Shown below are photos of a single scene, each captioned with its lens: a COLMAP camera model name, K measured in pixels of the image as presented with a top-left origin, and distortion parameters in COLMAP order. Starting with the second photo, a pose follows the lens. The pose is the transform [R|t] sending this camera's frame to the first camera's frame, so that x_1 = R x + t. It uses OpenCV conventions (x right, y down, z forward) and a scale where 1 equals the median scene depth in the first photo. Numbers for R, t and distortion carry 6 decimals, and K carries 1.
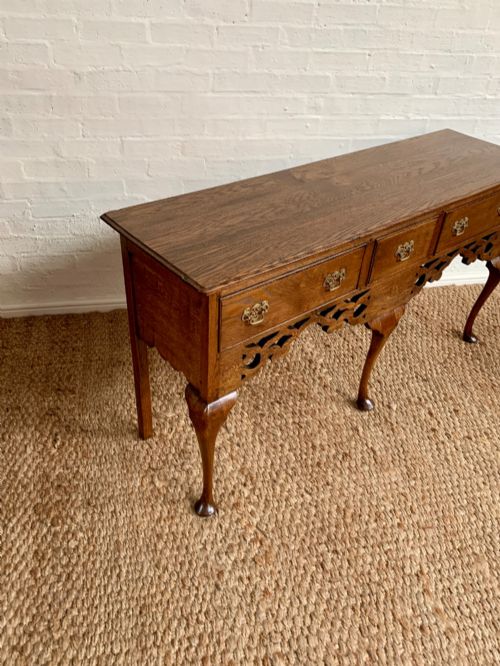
lens RADIAL K [[550.5, 0, 251.6], [0, 550.5, 326.5], [0, 0, 1]] dist [0.017090, -0.012199]
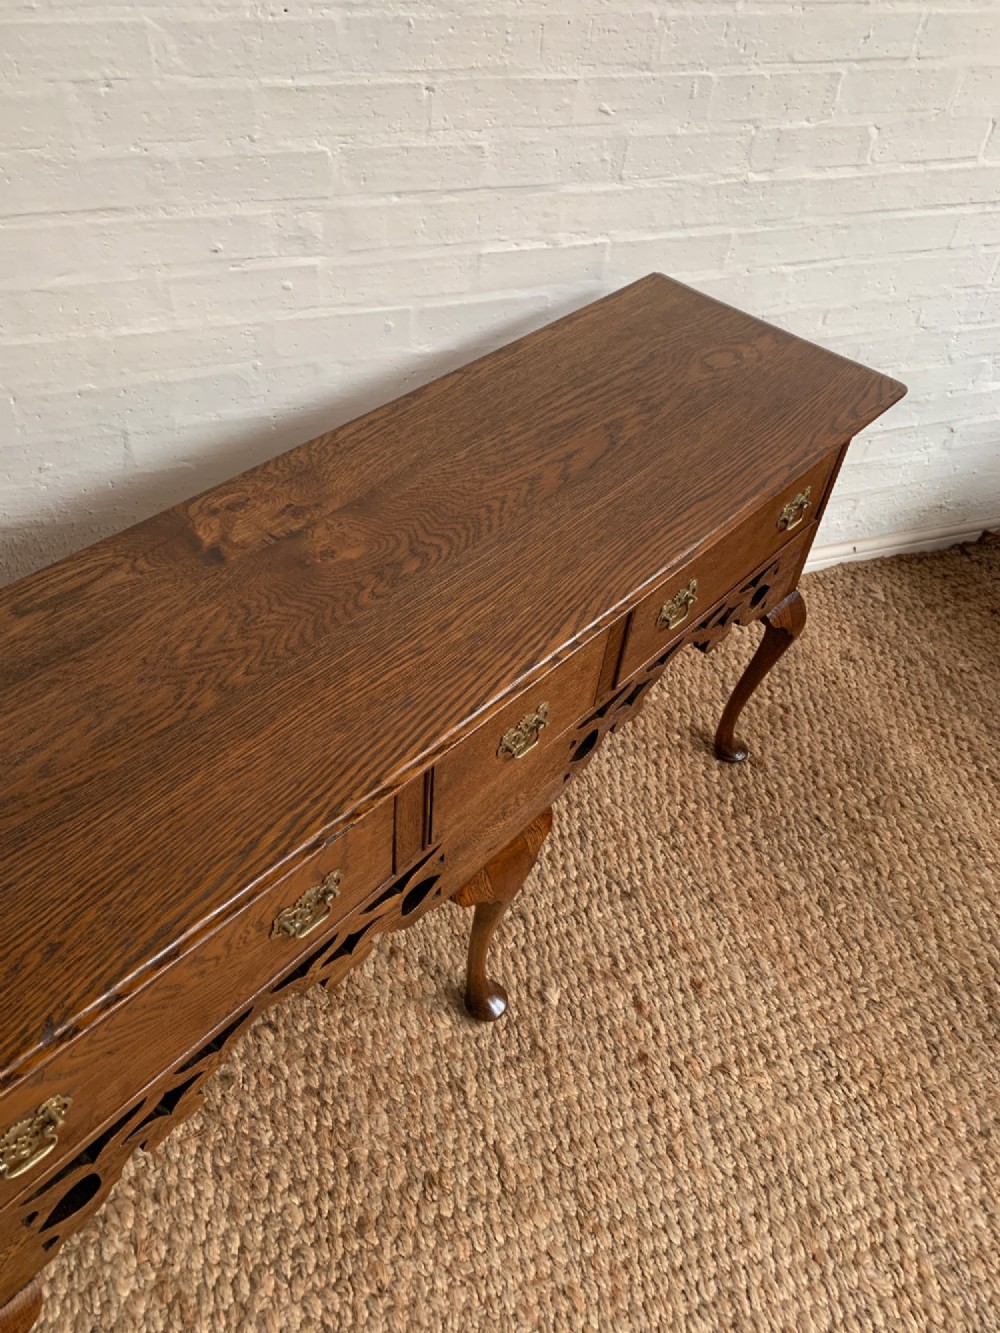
lens RADIAL K [[1023.2, 0, 505.1], [0, 1023.2, 650.9], [0, 0, 1]] dist [0.024338, -0.027496]
pose [[0.988984, -0.089748, 0.117711, 0.174807], [0.068662, 0.982643, 0.172330, -0.283020], [-0.131134, -0.162349, 0.977981, 0.323287]]
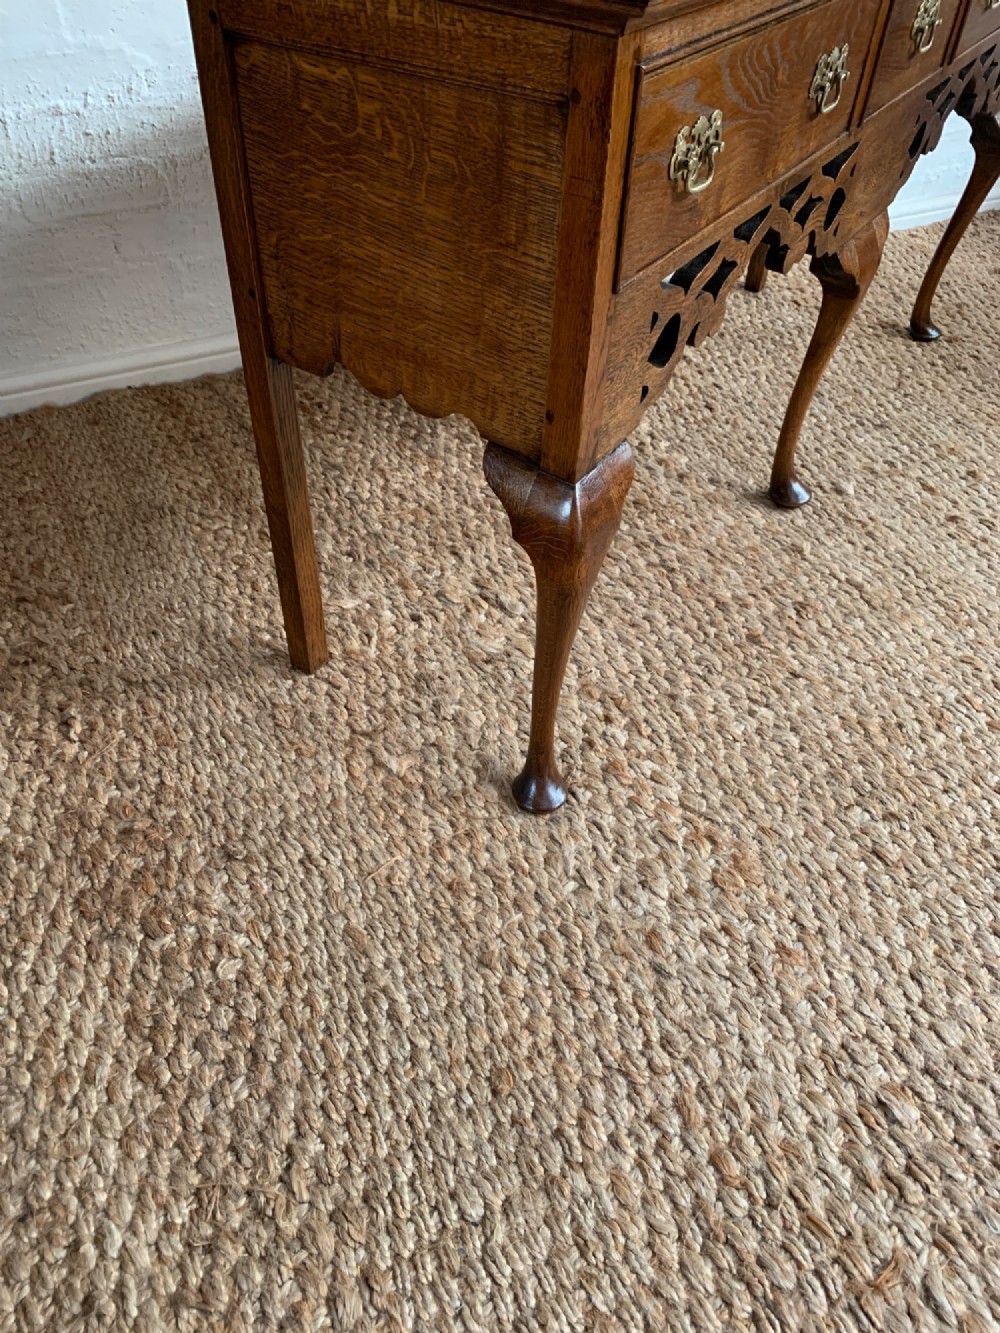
lens RADIAL K [[1023.2, 0, 502.1], [0, 1023.2, 655.3], [0, 0, 1]] dist [0.024338, -0.027496]
pose [[0.960674, -0.204060, 0.188322, -0.203078], [0.173005, 0.970334, 0.168883, 0.101795], [-0.217197, -0.129661, 0.967478, 0.302923]]
